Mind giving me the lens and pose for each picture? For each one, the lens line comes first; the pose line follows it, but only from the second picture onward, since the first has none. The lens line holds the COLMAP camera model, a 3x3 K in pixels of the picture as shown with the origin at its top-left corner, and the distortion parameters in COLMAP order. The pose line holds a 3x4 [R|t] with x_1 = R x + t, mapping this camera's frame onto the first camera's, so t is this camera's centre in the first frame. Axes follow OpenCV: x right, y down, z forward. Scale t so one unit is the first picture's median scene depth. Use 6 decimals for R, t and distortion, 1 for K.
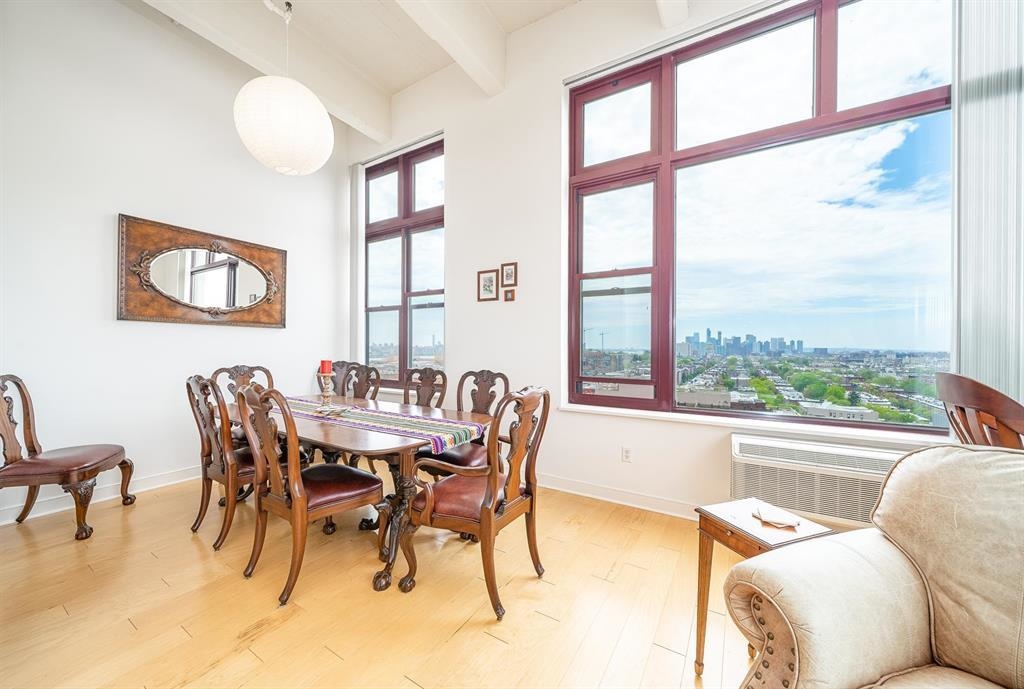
lens RADIAL K [[365.9, 0, 527.2], [0, 365.9, 349.2], [0, 0, 1]] dist [0.000308, 0.000040]
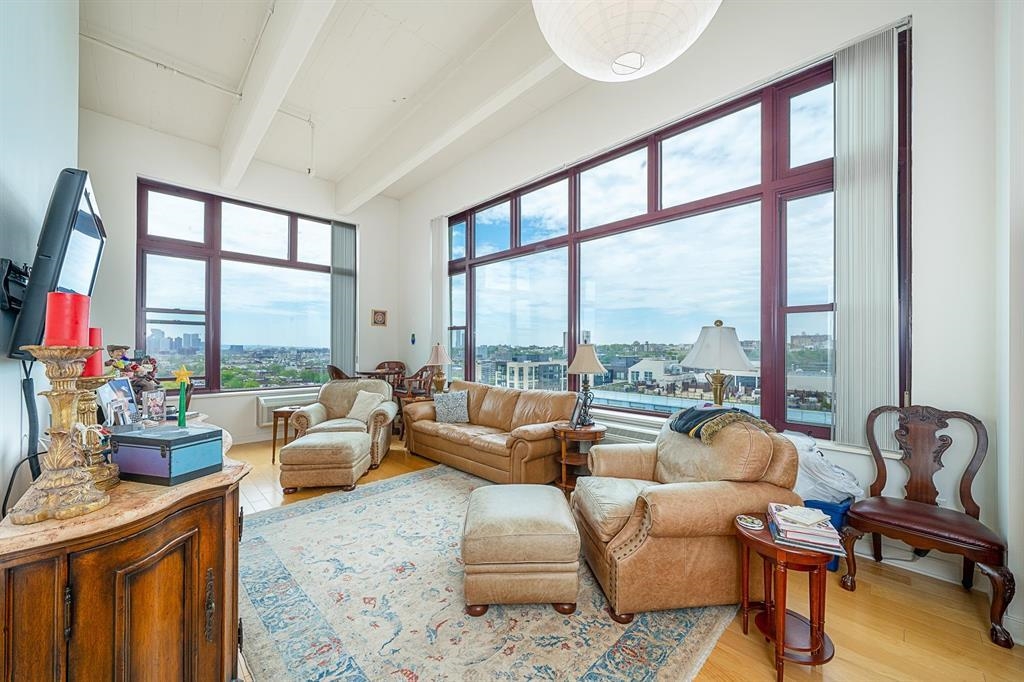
lens RADIAL K [[384.9, 0, 515.4], [0, 384.9, 346.7], [0, 0, 1]] dist [-0.000748, 0.000004]
pose [[0.260391, -0.000274, 0.965503, -0.947538], [-0.001949, 0.999998, 0.000809, -0.055679], [-0.965501, -0.002092, 0.260390, -0.813466]]
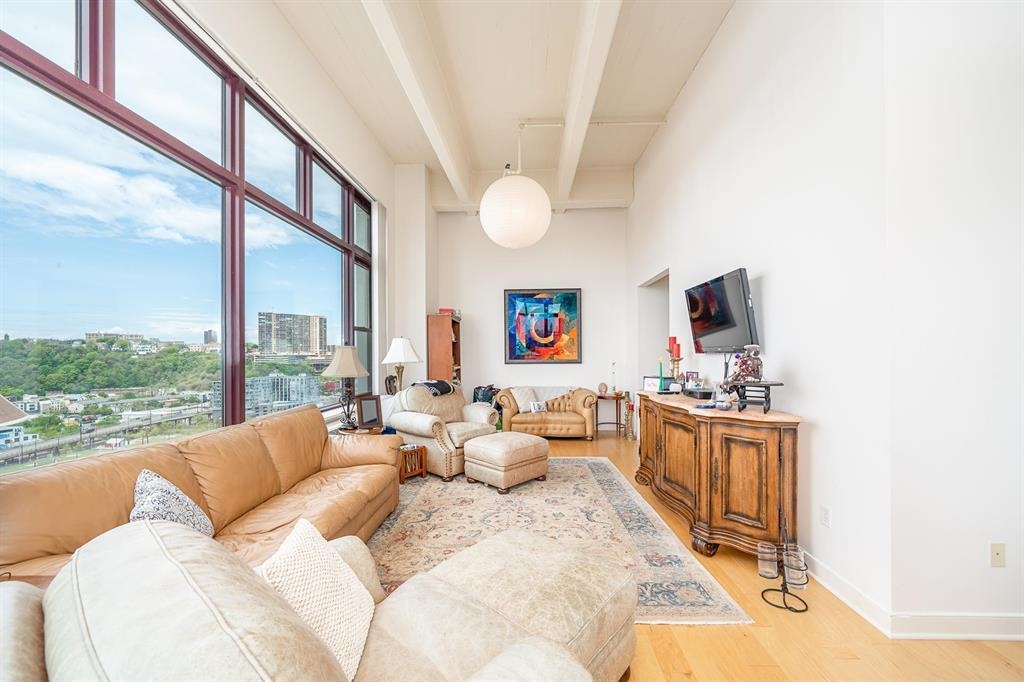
lens RADIAL K [[398.2, 0, 512.1], [0, 398.2, 354.0], [0, 0, 1]] dist [-0.001946, 0.000018]
pose [[-0.881369, 0.000318, -0.472428, 0.336970], [0.001454, 0.999997, -0.002039, -0.037287], [0.472426, -0.002484, -0.881367, 0.514596]]
